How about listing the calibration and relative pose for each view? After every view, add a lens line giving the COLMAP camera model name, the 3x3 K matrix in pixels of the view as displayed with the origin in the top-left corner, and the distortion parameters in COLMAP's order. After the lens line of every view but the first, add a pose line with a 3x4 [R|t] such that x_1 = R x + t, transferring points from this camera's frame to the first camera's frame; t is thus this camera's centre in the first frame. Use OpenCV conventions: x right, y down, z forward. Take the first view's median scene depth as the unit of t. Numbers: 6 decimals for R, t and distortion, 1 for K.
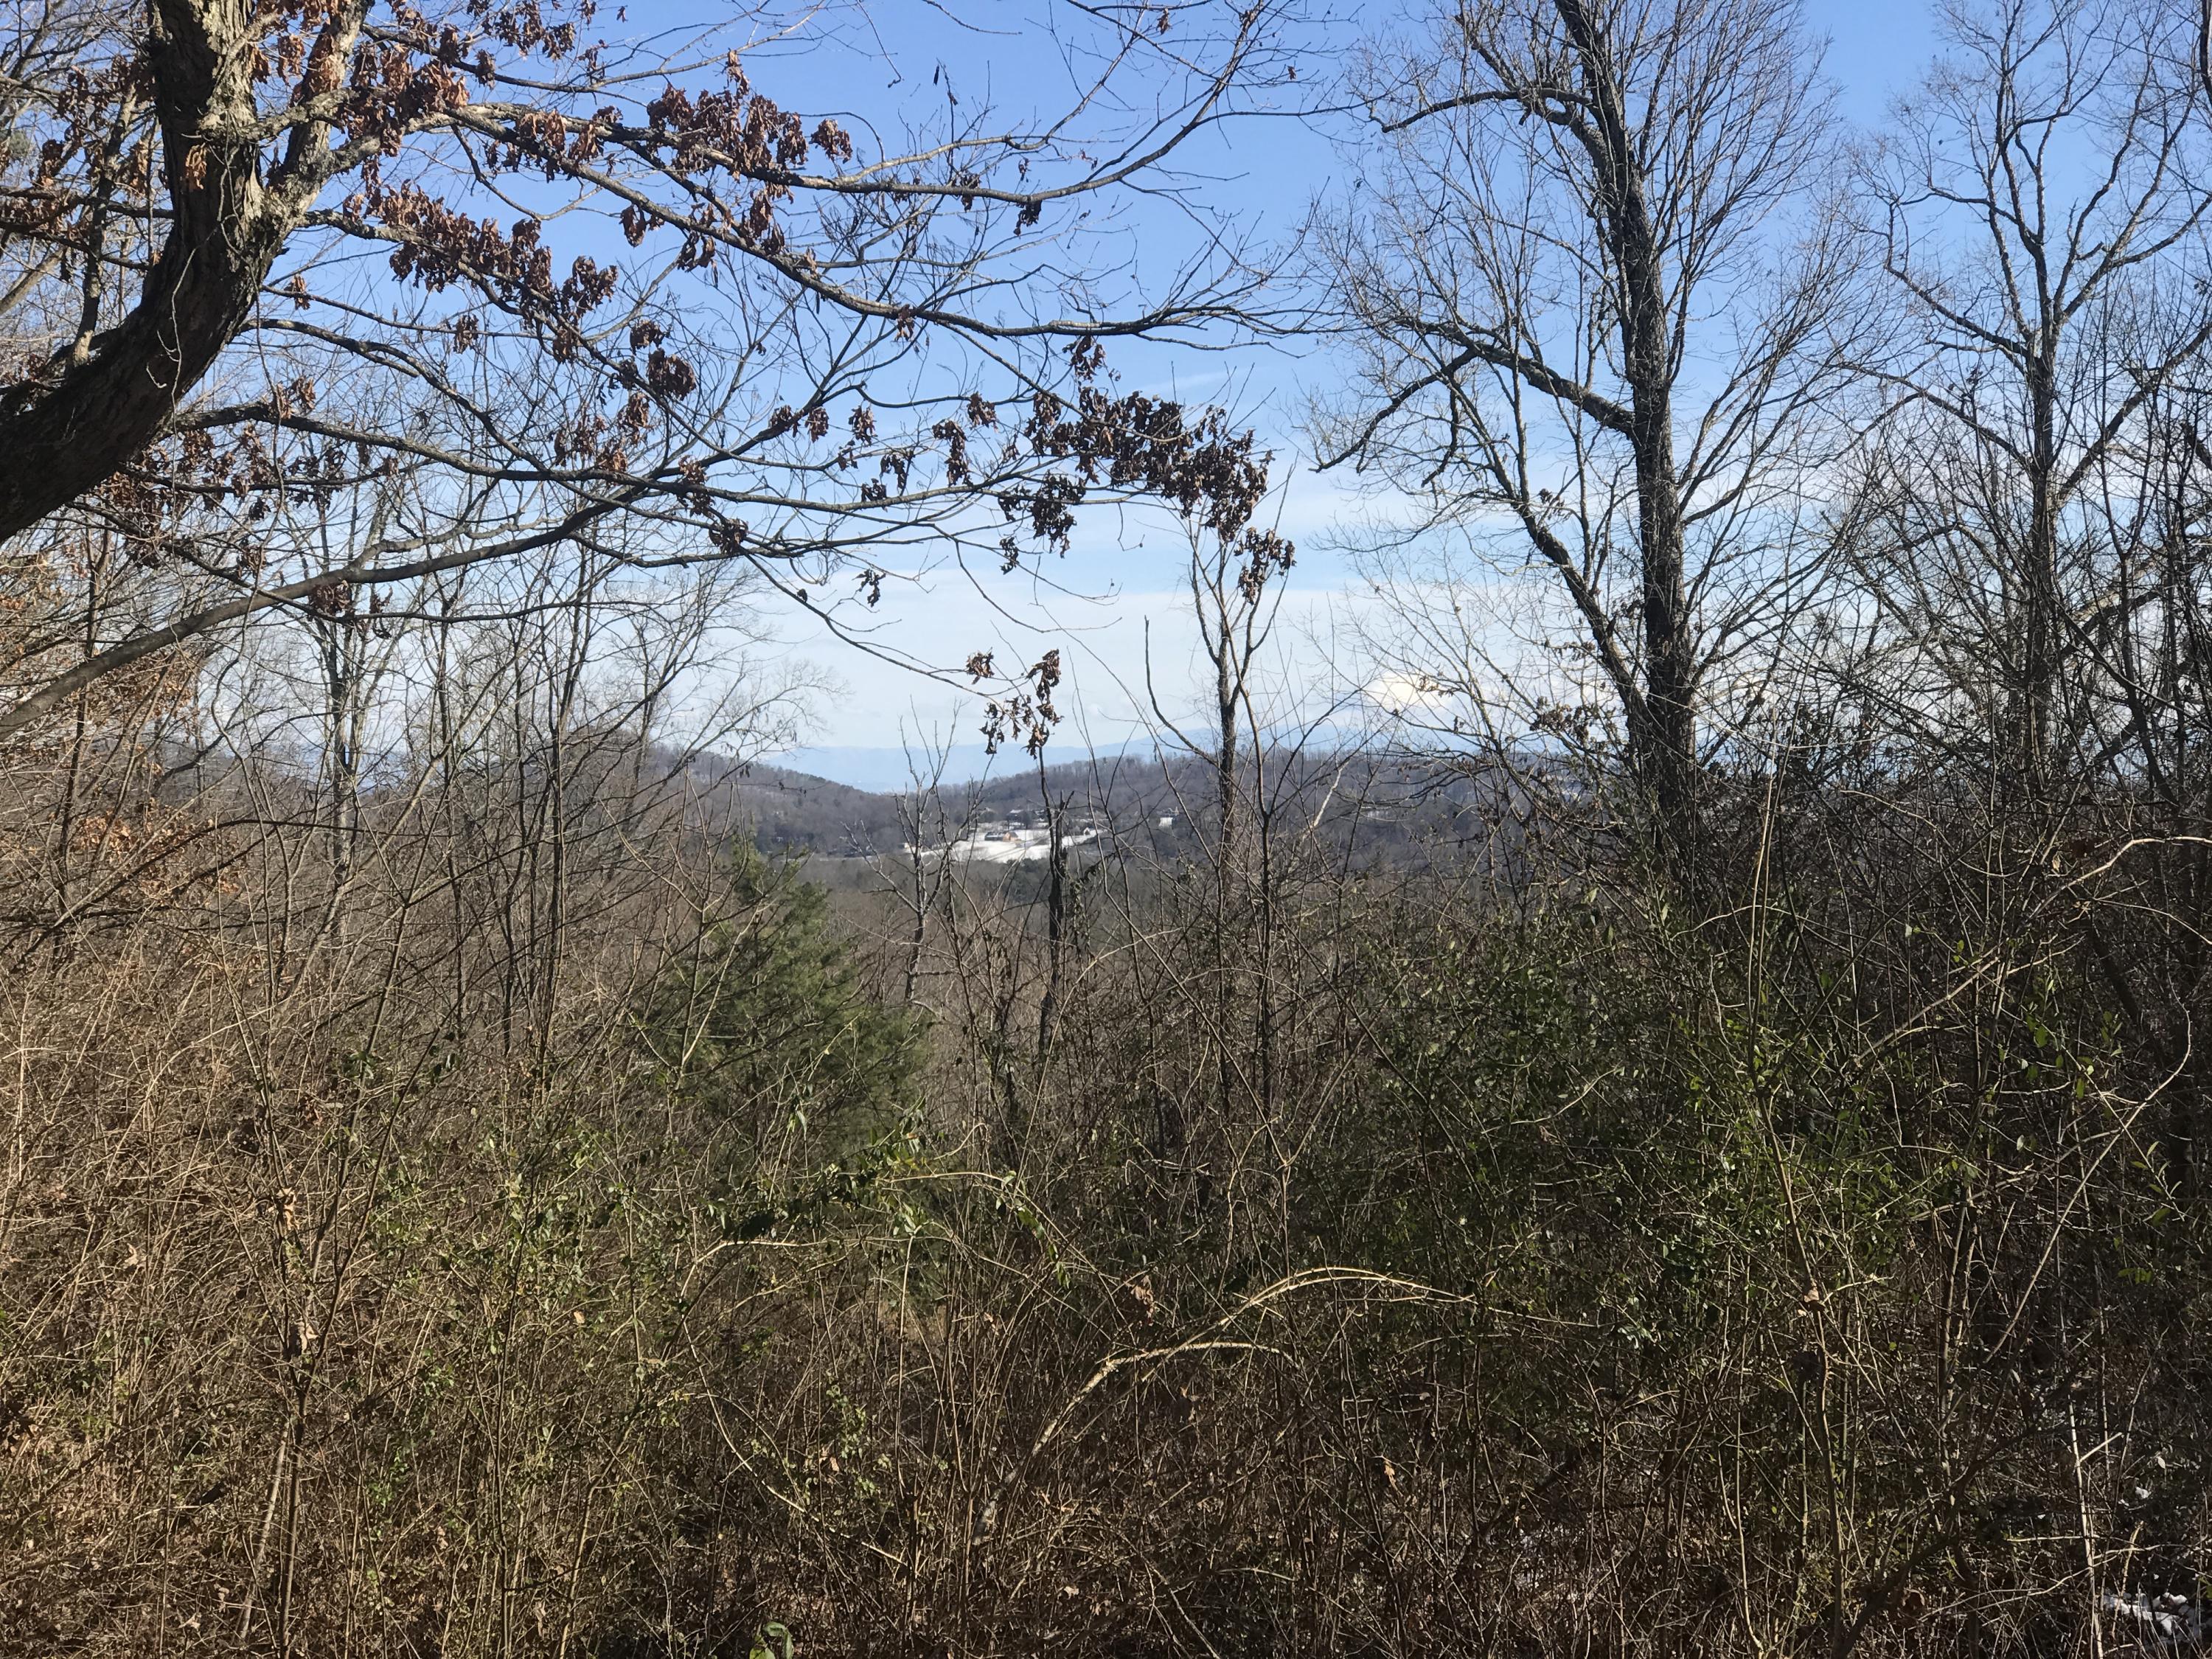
lens RADIAL K [[3600.7, 0, 1106.0], [0, 3600.7, 829.5], [0, 0, 1]] dist [-0.048138, 0.905656]
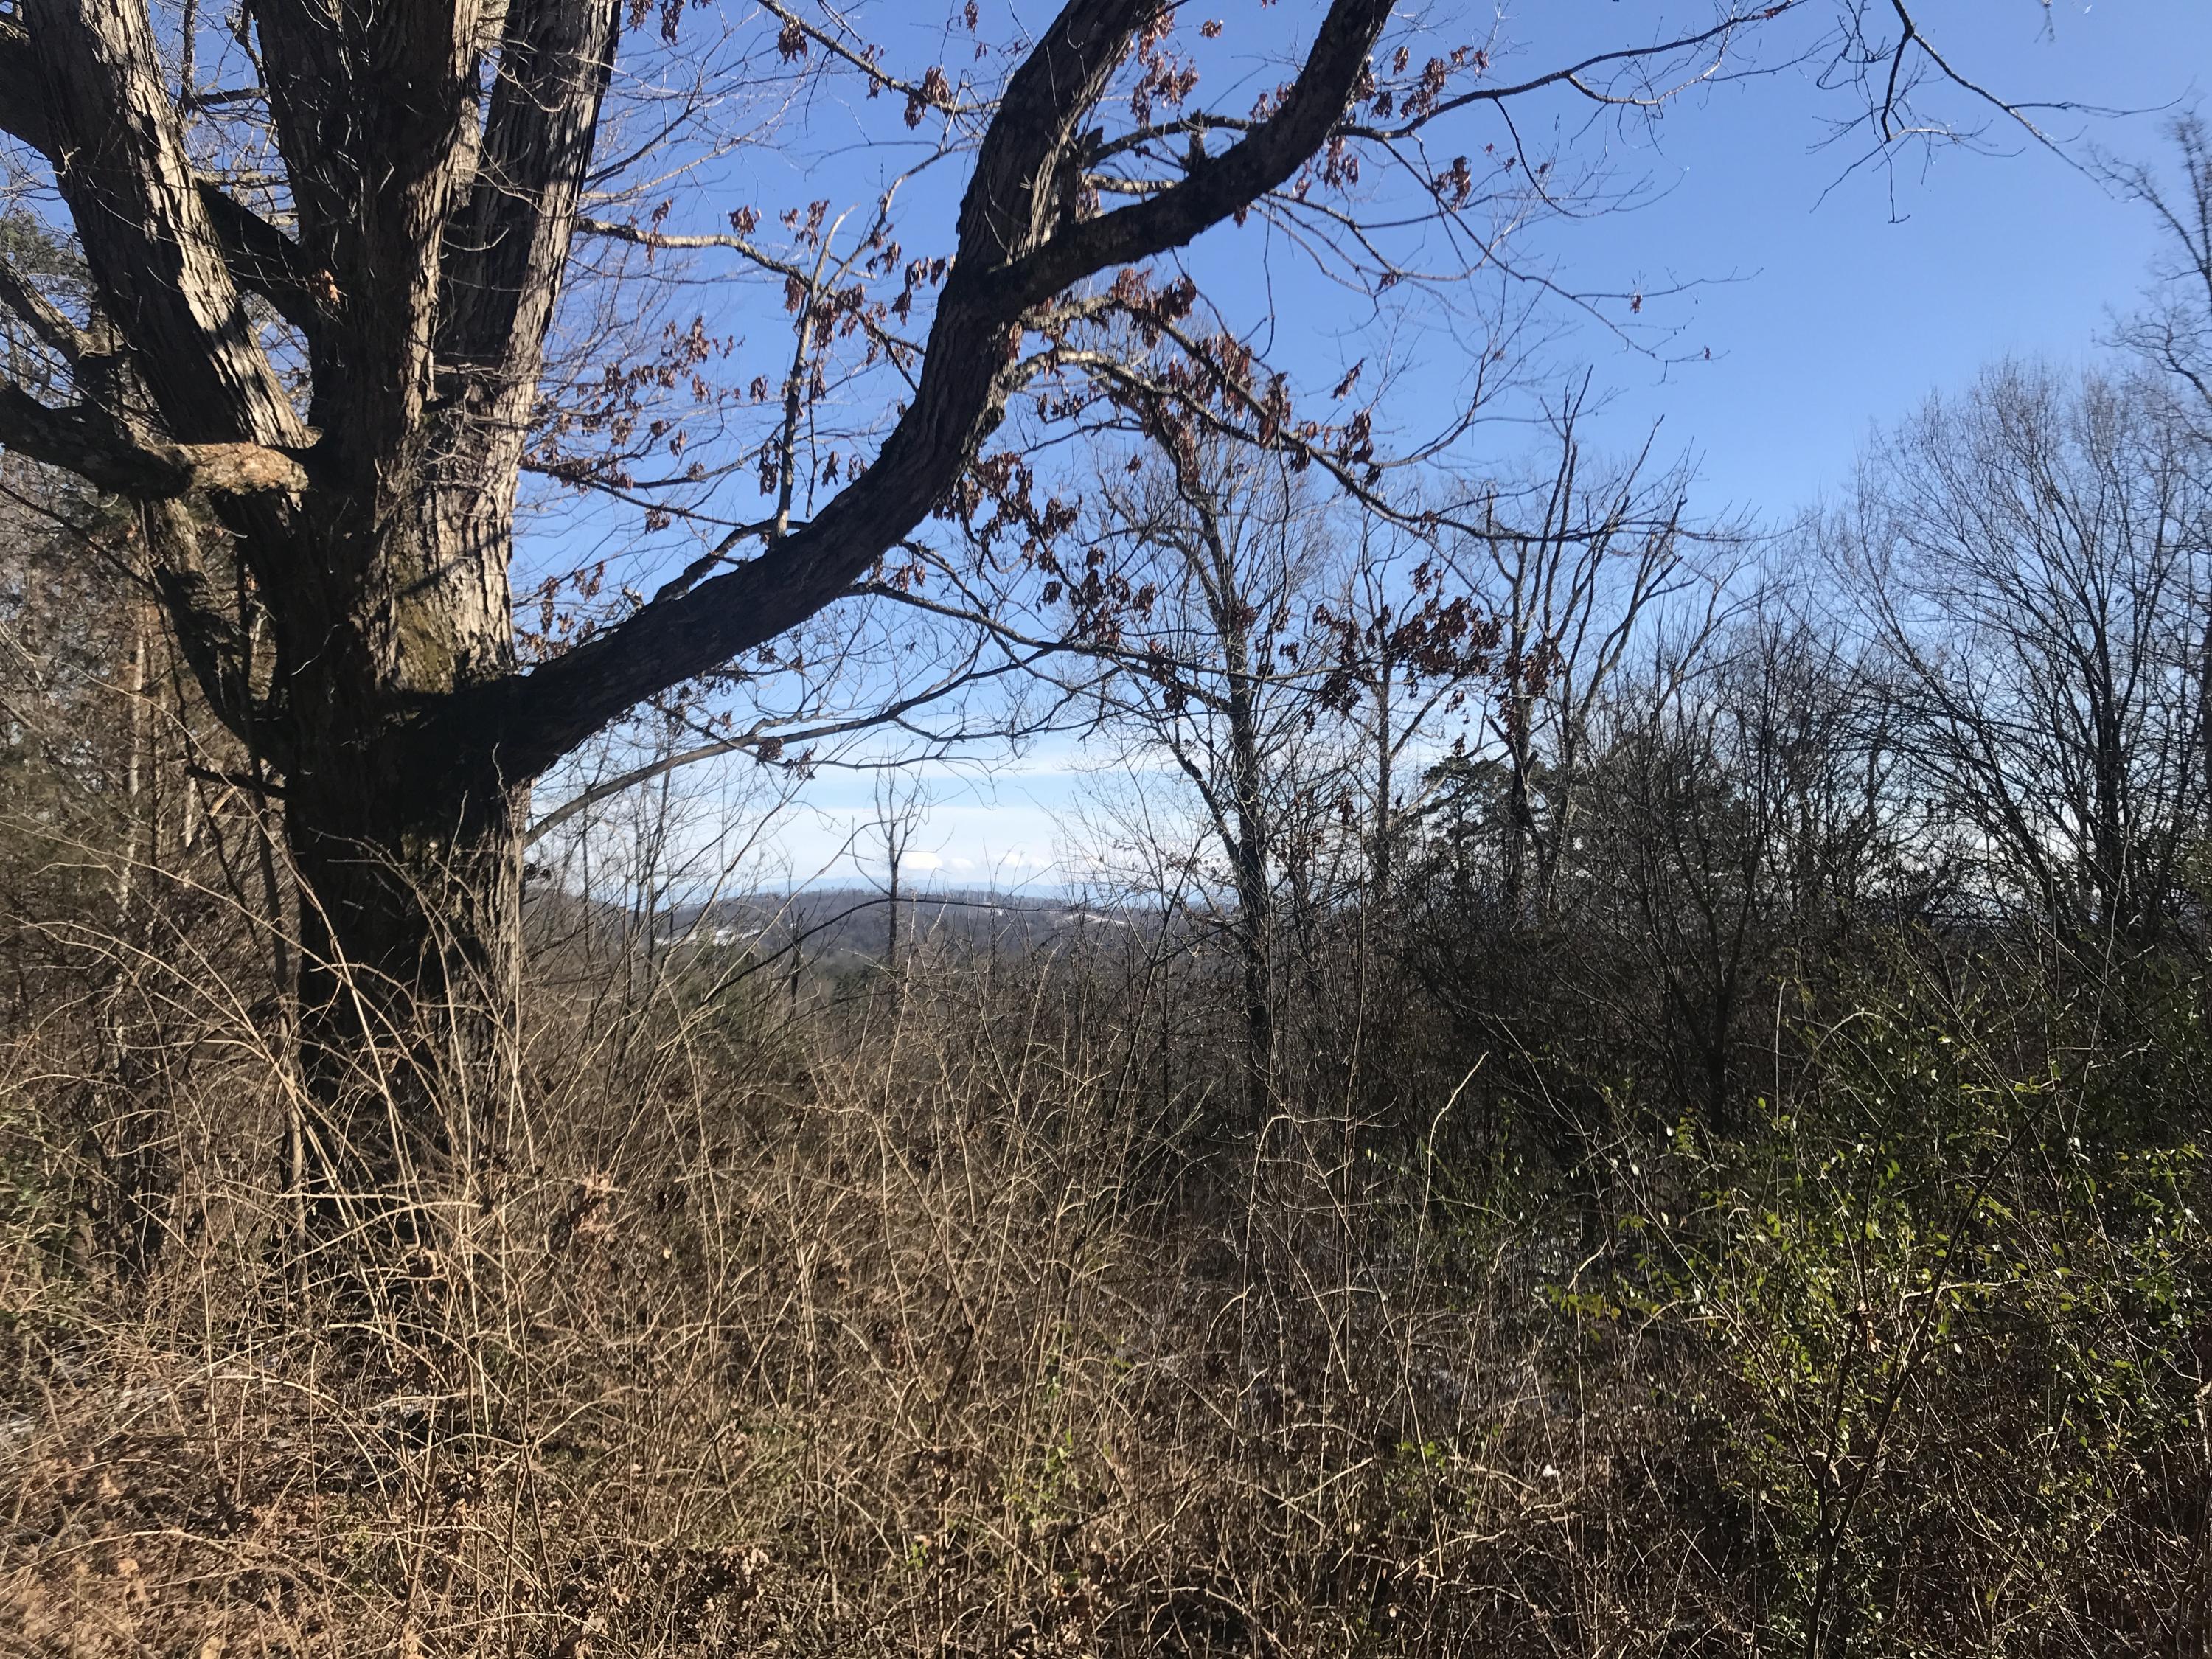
lens RADIAL K [[1802.4, 0, 1121.1], [0, 1802.4, 801.4], [0, 0, 1]] dist [0.082917, -0.078356]
pose [[0.980732, 0.014759, 0.194799, -0.089482], [-0.000868, 0.997462, -0.071201, 0.002598], [-0.195356, 0.069660, 0.978255, 0.114320]]
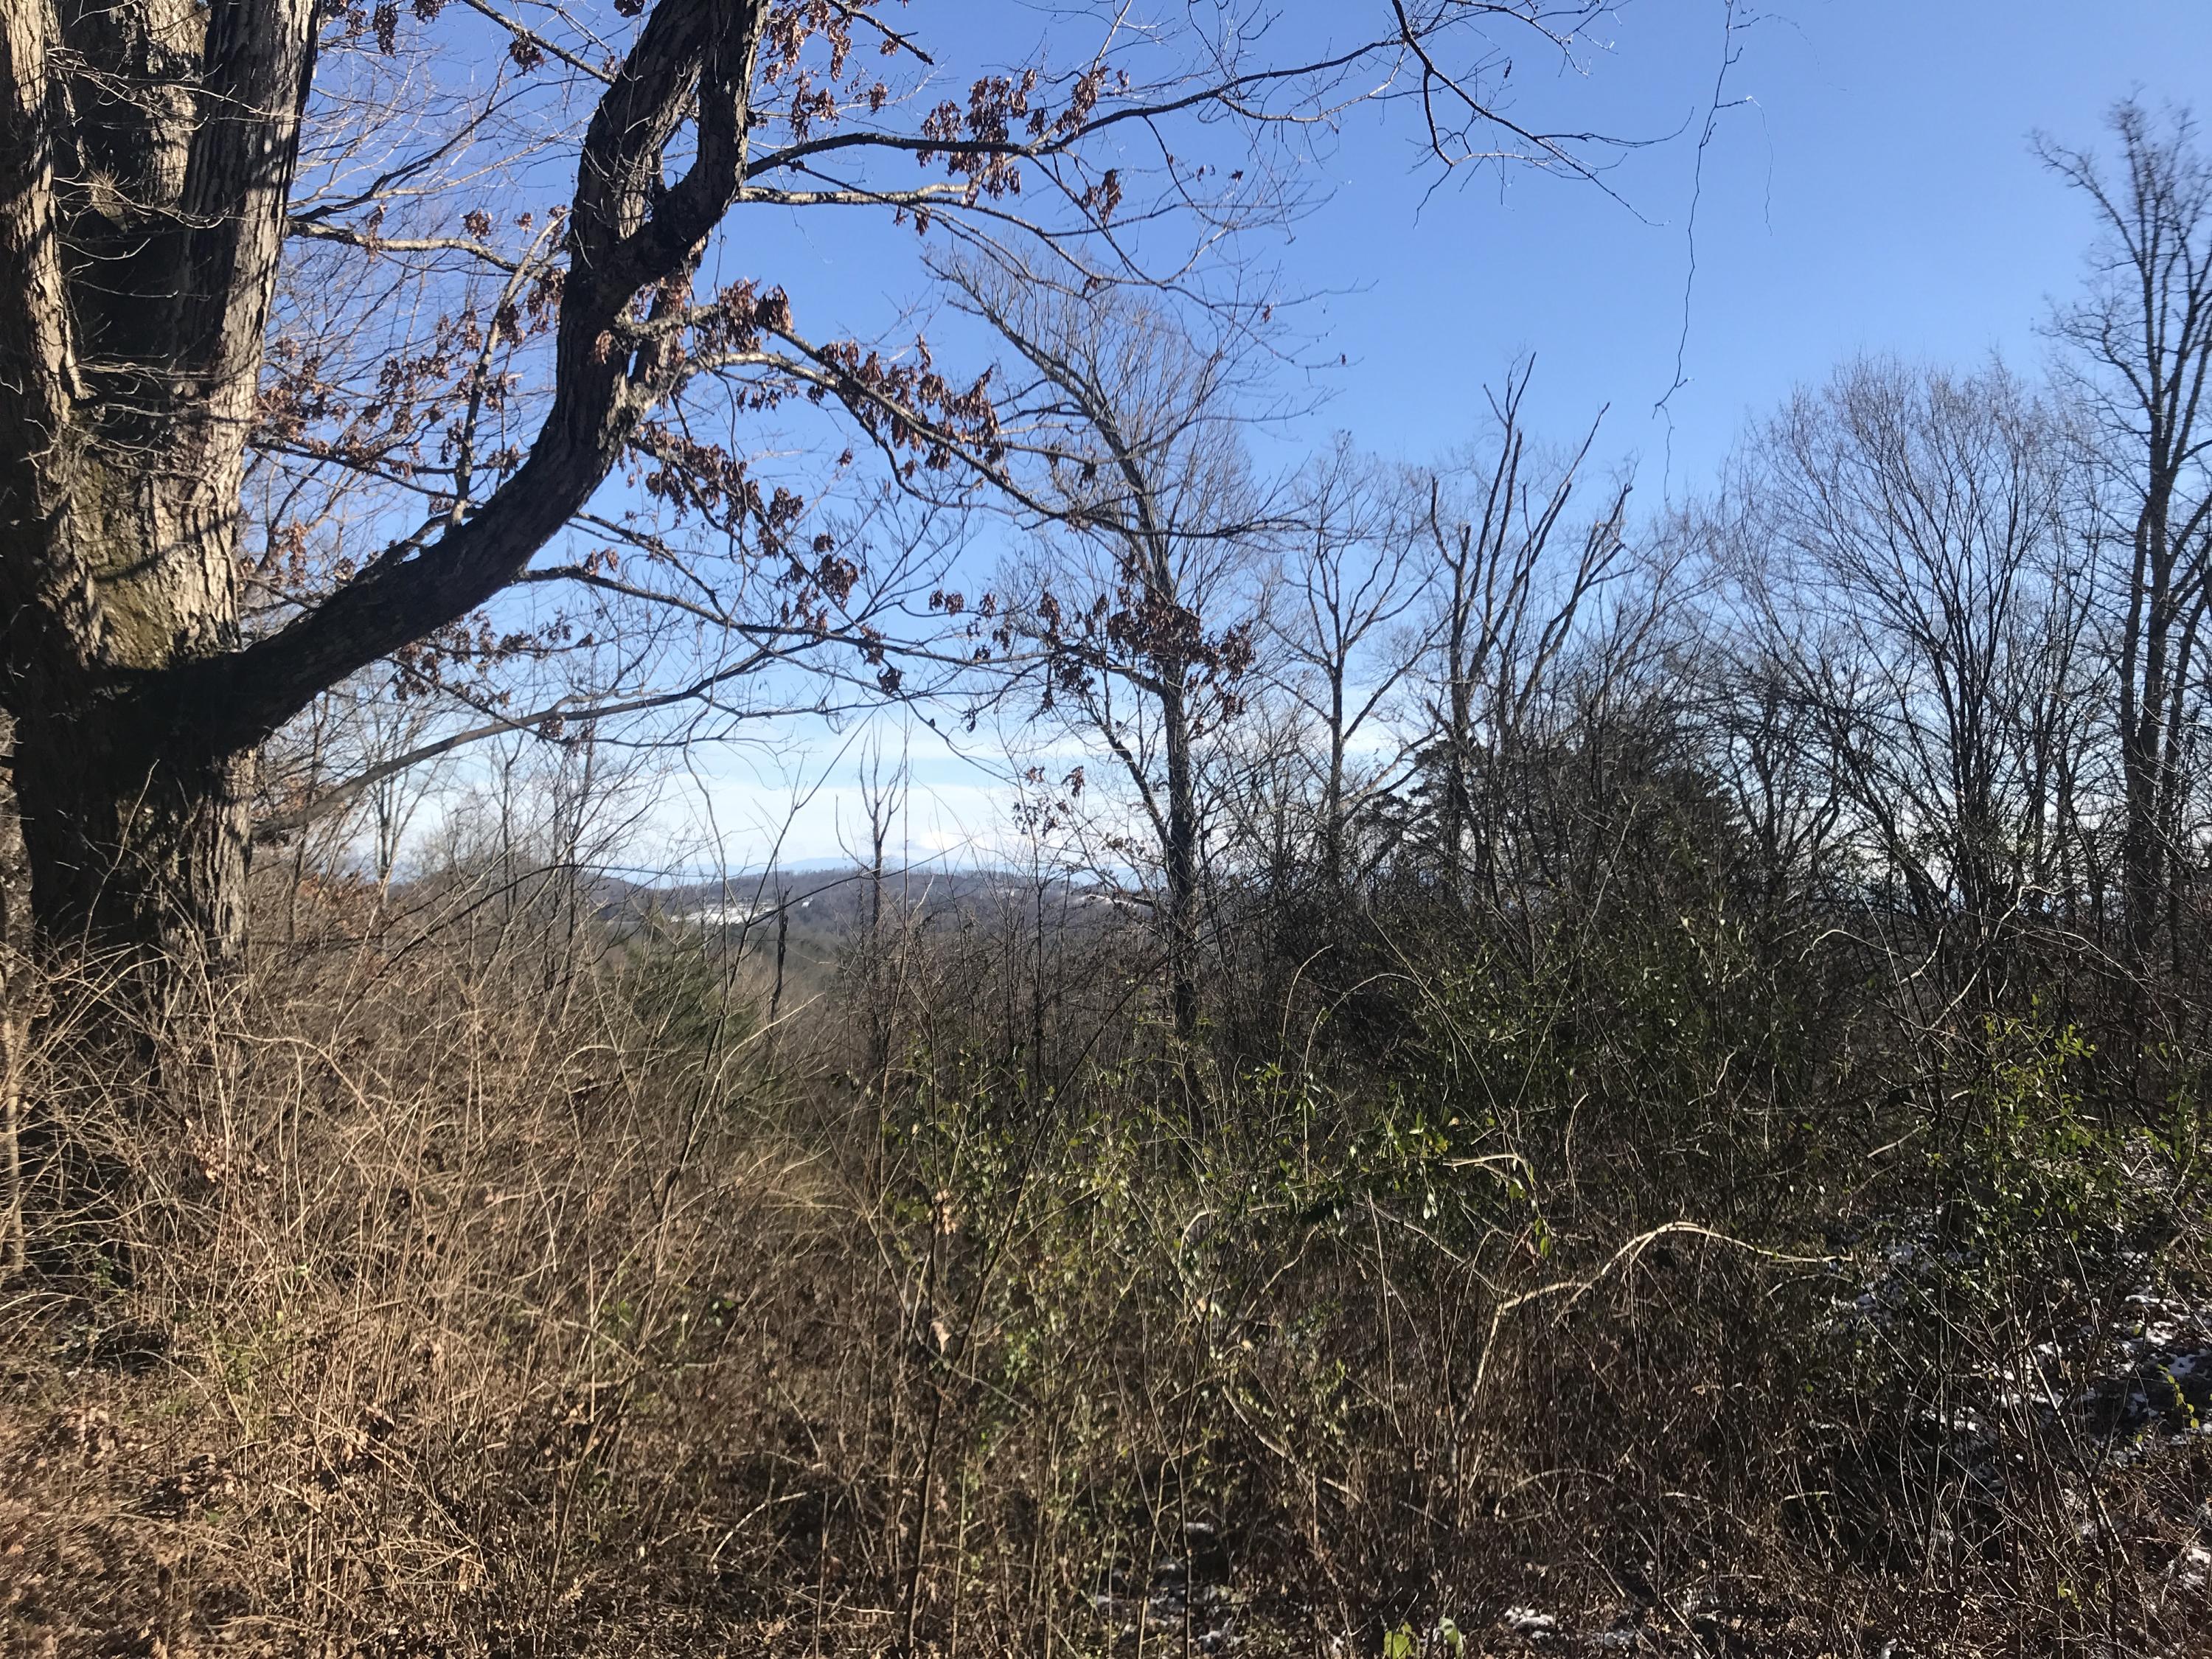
lens RADIAL K [[1789.0, 0, 1106.0], [0, 1789.0, 829.5], [0, 0, 1]] dist [0.070839, -0.059913]
pose [[0.983374, 0.017443, 0.180754, -0.051374], [-0.009377, 0.998926, -0.045381, 0.004137], [-0.181352, 0.042932, 0.982481, 0.093432]]
